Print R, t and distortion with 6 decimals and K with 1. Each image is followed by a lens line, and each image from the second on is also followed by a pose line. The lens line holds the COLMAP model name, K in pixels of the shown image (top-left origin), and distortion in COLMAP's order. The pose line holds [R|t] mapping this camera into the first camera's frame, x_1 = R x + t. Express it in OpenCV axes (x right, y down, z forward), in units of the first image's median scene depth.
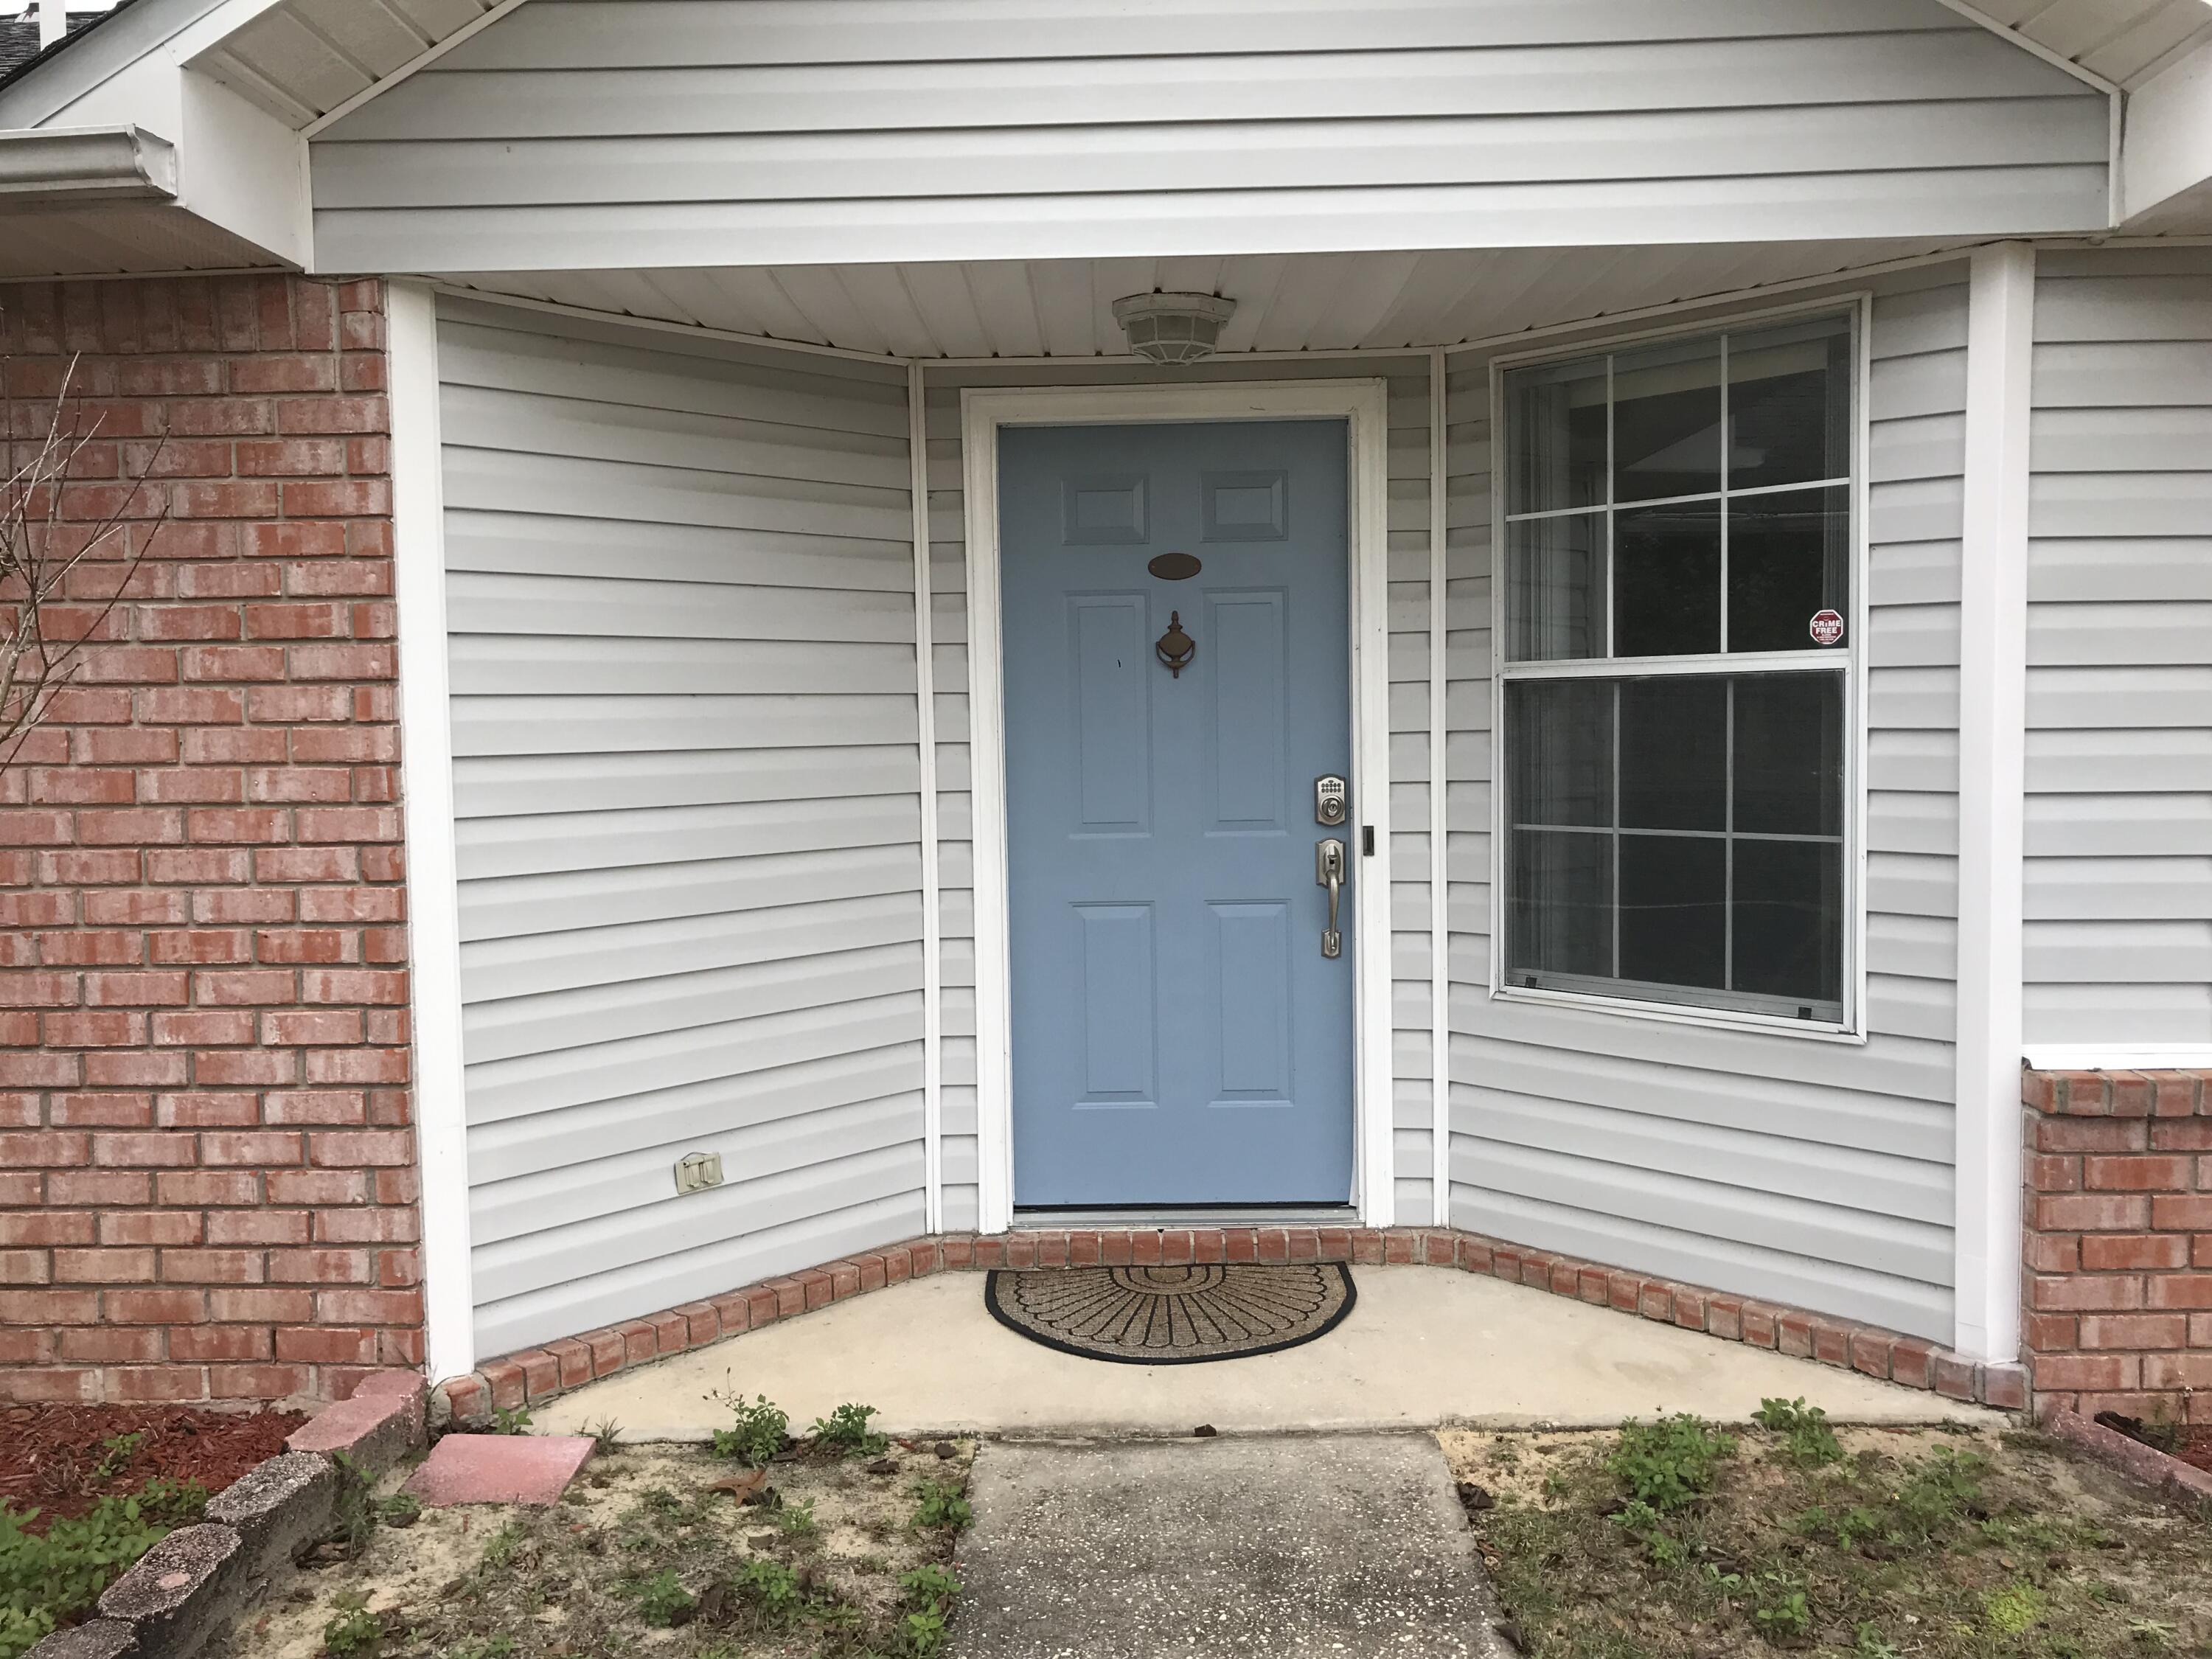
lens RADIAL K [[1782.5, 0, 1106.0], [0, 1782.5, 829.5], [0, 0, 1]] dist [0.058638, -0.112284]
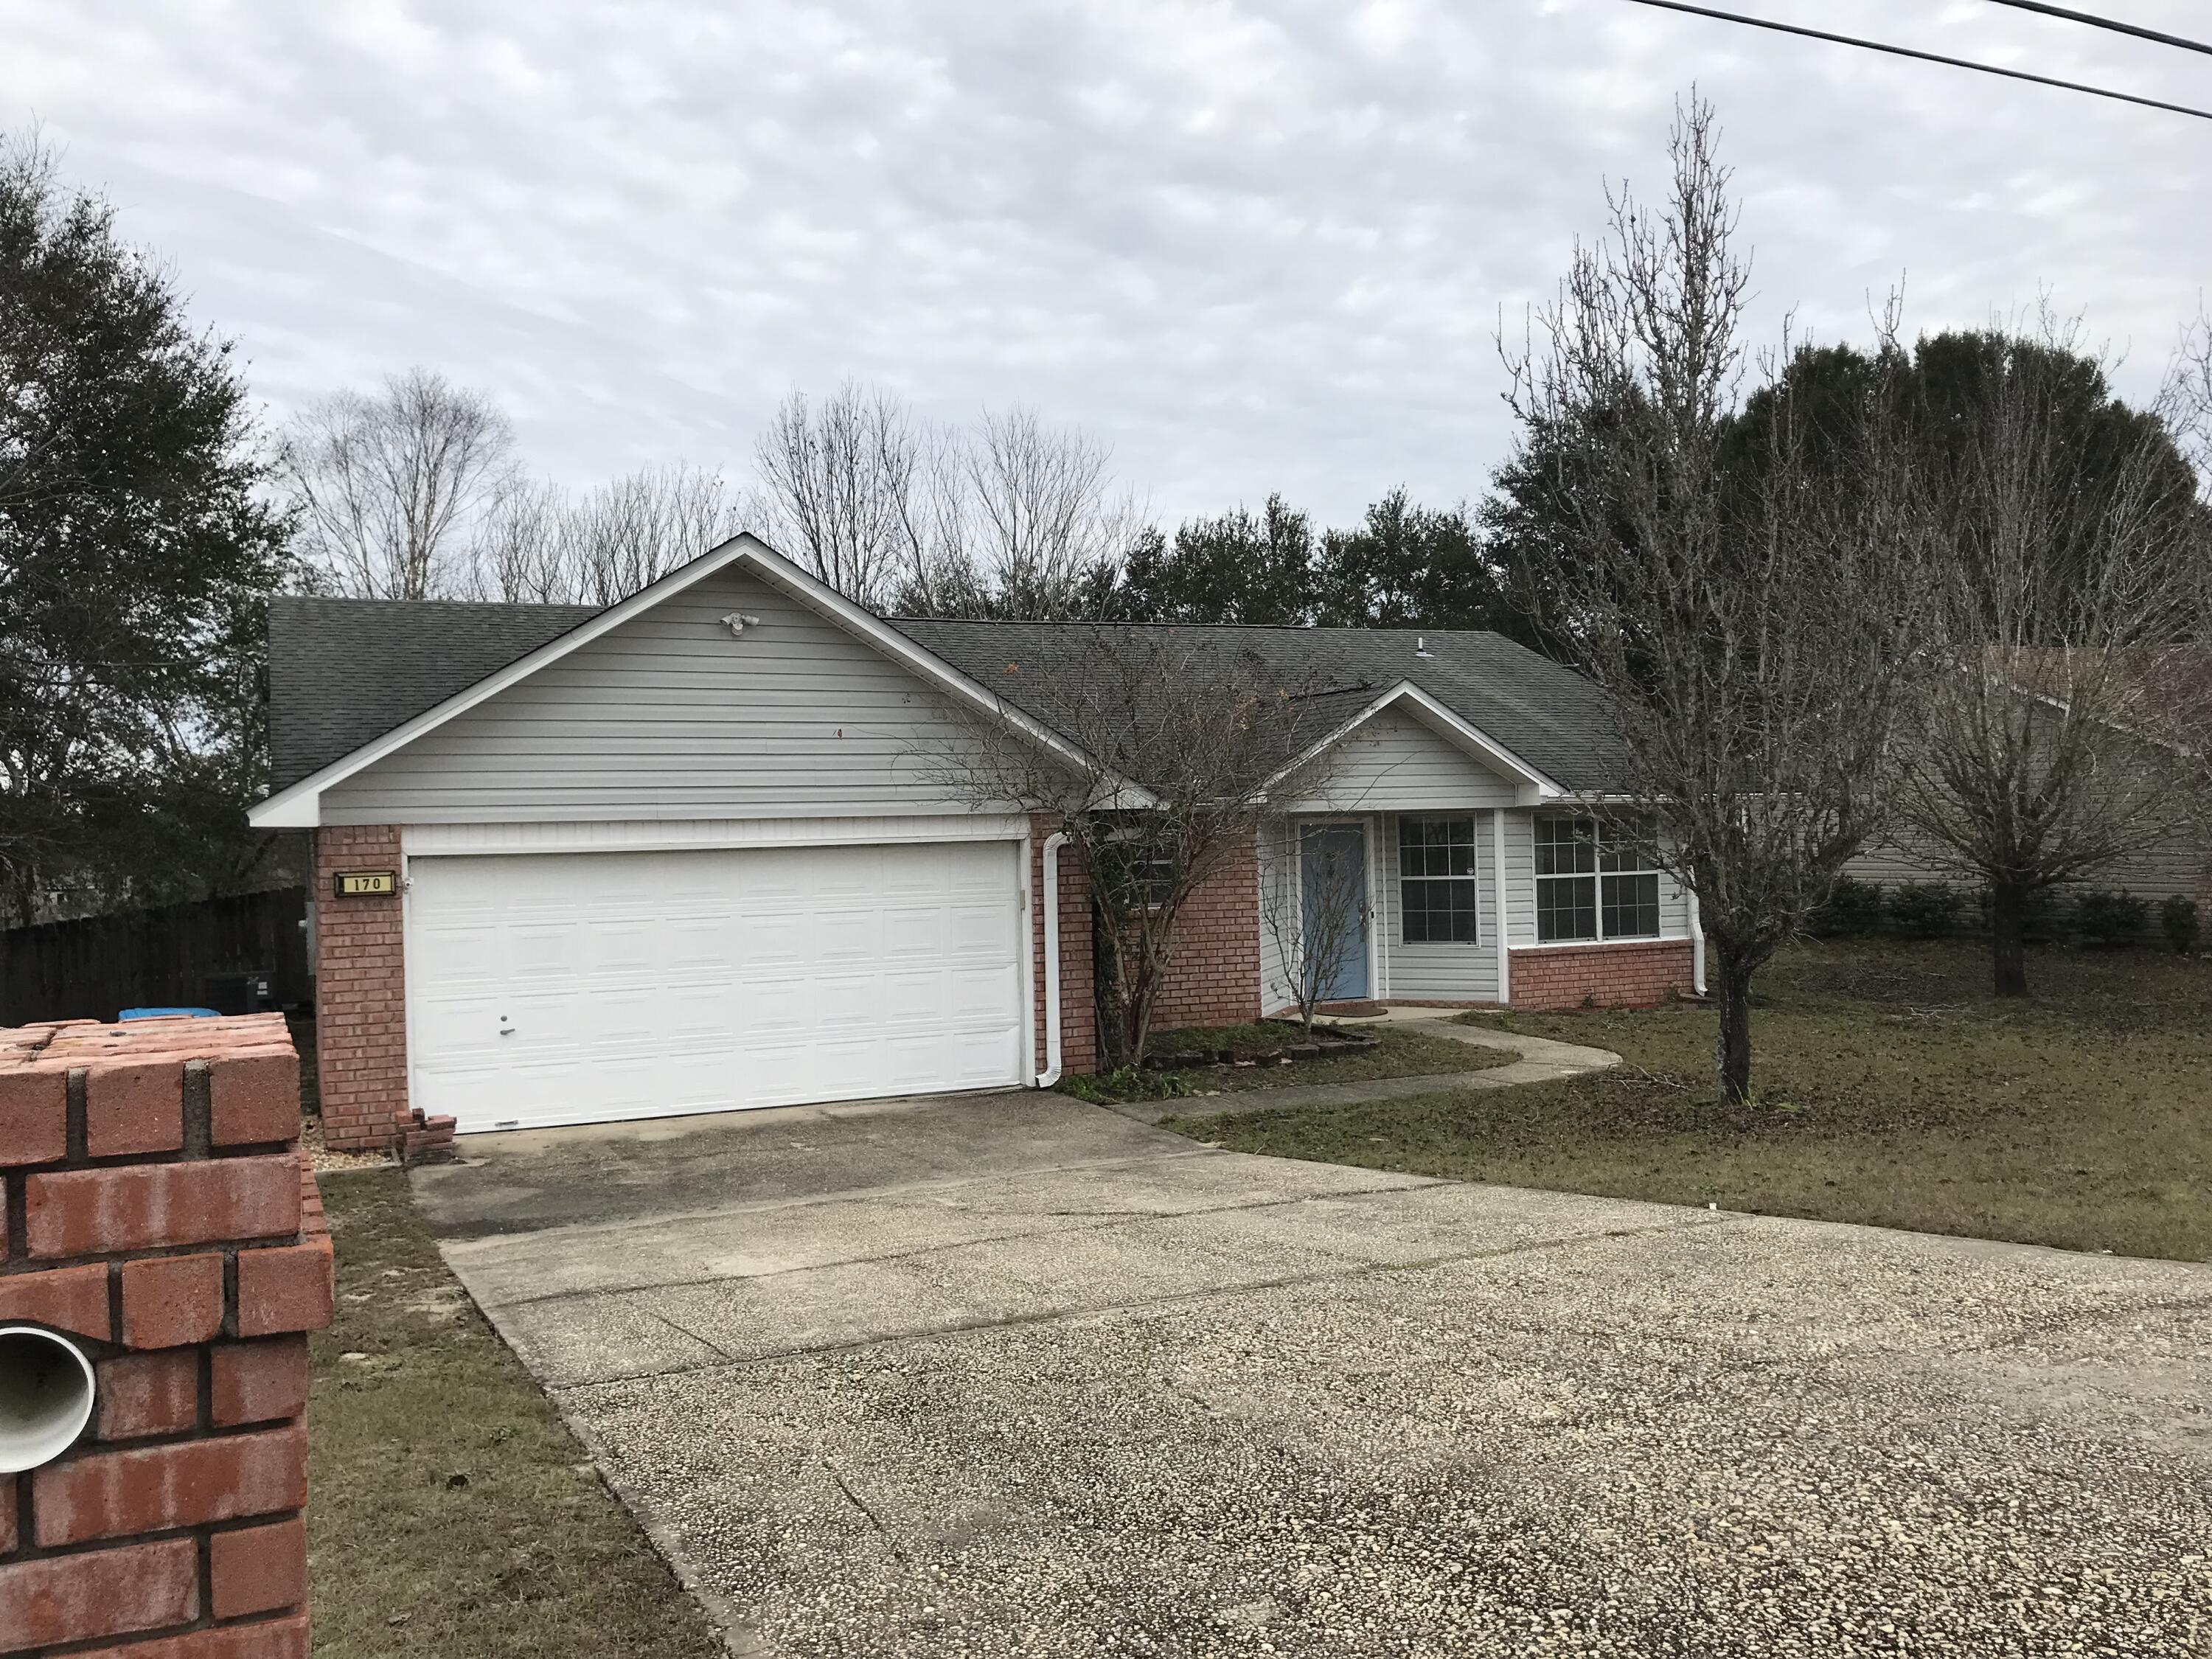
lens RADIAL K [[1782.5, 0, 1106.0], [0, 1782.5, 829.5], [0, 0, 1]] dist [0.058638, -0.112284]
pose [[0.905901, -0.003460, 0.423476, -3.024100], [0.035447, 0.997077, -0.067683, 0.091806], [-0.422004, 0.076325, 0.903375, -3.589821]]
